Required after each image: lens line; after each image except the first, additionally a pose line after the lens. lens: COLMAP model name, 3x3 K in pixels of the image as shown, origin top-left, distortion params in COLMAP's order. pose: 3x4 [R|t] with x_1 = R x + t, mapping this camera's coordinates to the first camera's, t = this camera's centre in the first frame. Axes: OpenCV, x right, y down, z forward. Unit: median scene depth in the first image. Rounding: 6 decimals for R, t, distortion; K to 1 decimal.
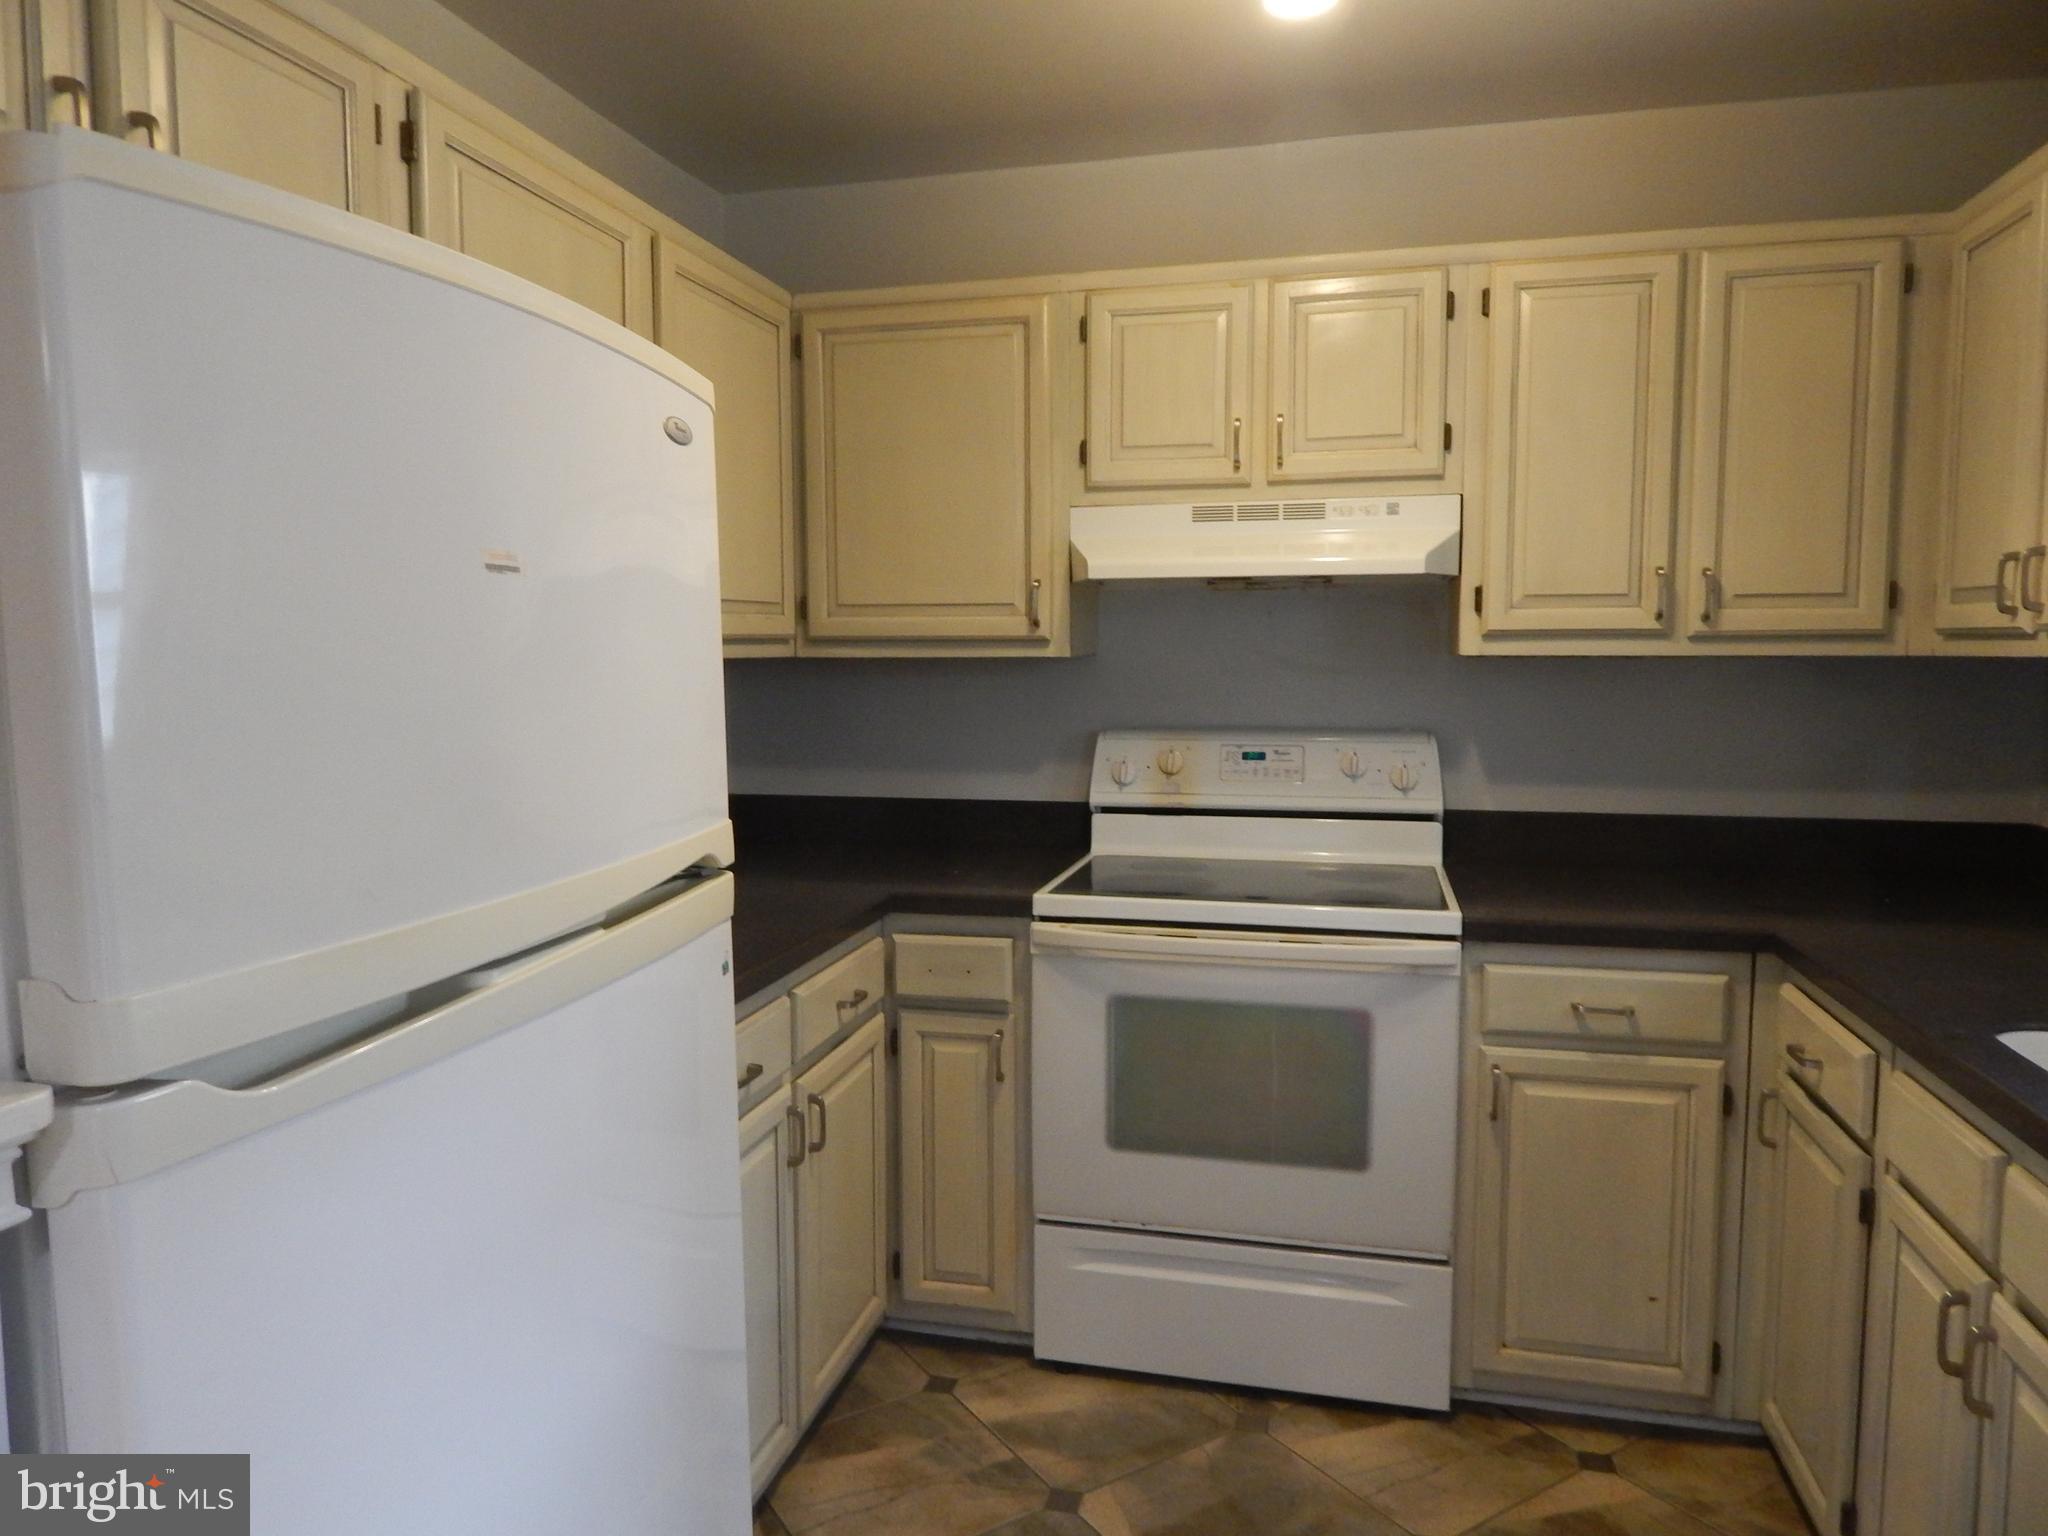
lens RADIAL K [[1340.4, 0, 1032.4], [0, 1340.4, 763.6], [0, 0, 1]] dist [-0.000571, -0.002252]
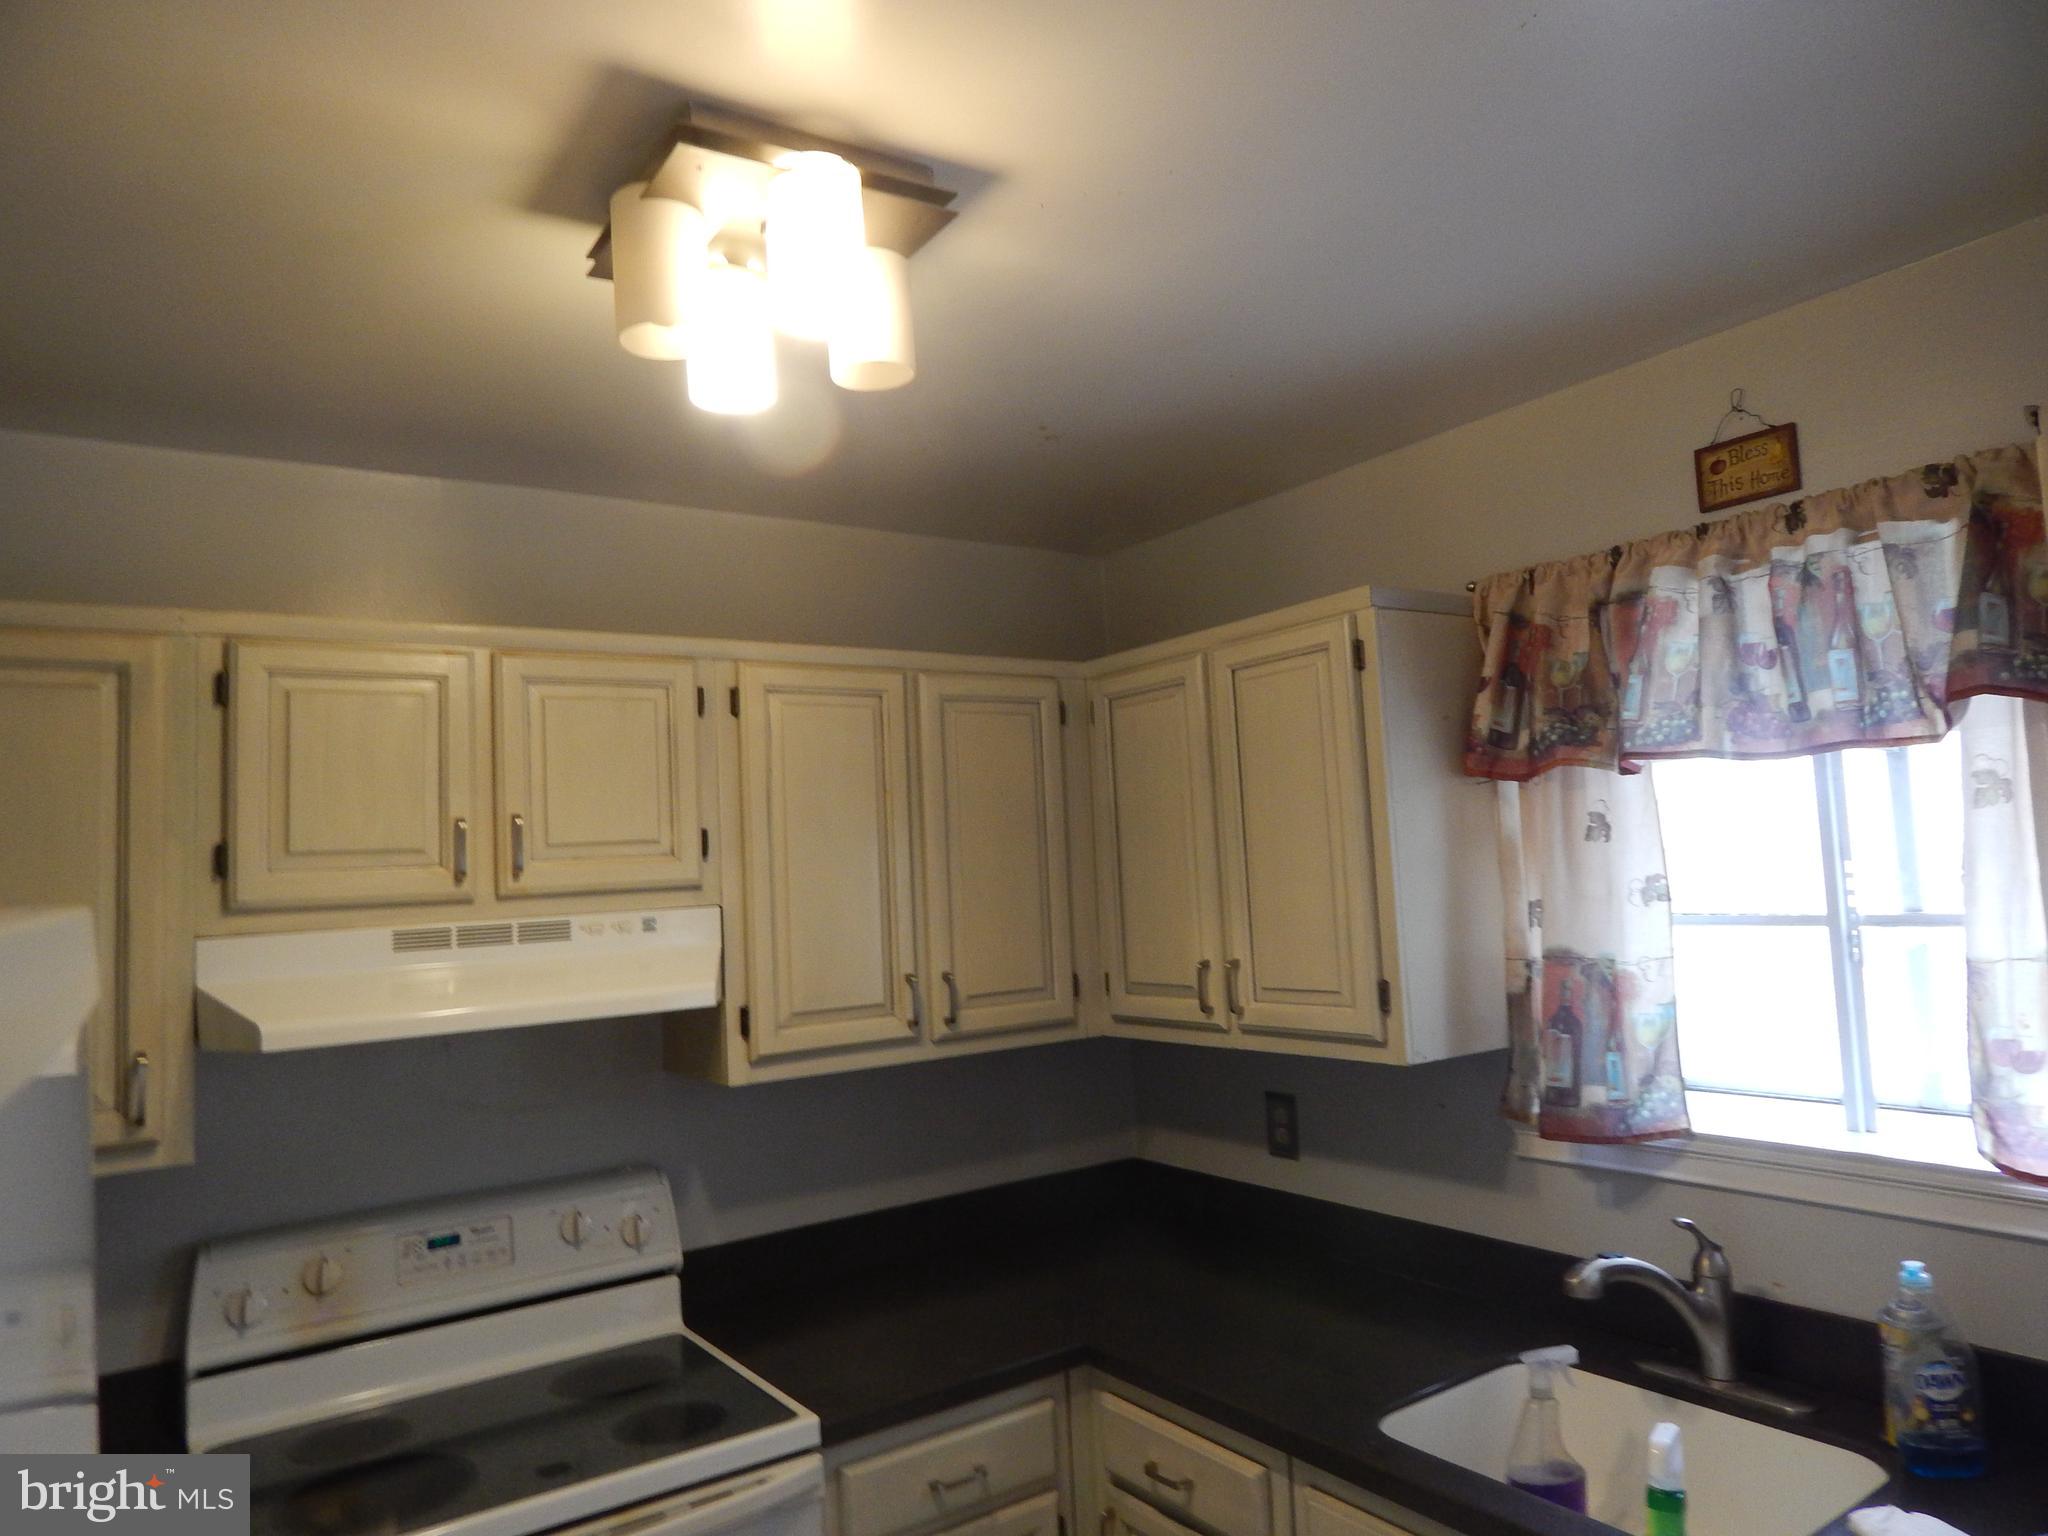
lens RADIAL K [[1340.4, 0, 1032.4], [0, 1340.4, 763.6], [0, 0, 1]] dist [-0.000571, -0.002252]
pose [[0.664117, 0.032732, 0.746911, -0.213710], [0.115009, 0.982677, -0.145324, -0.139954], [-0.738729, 0.182413, 0.648848, 0.246373]]
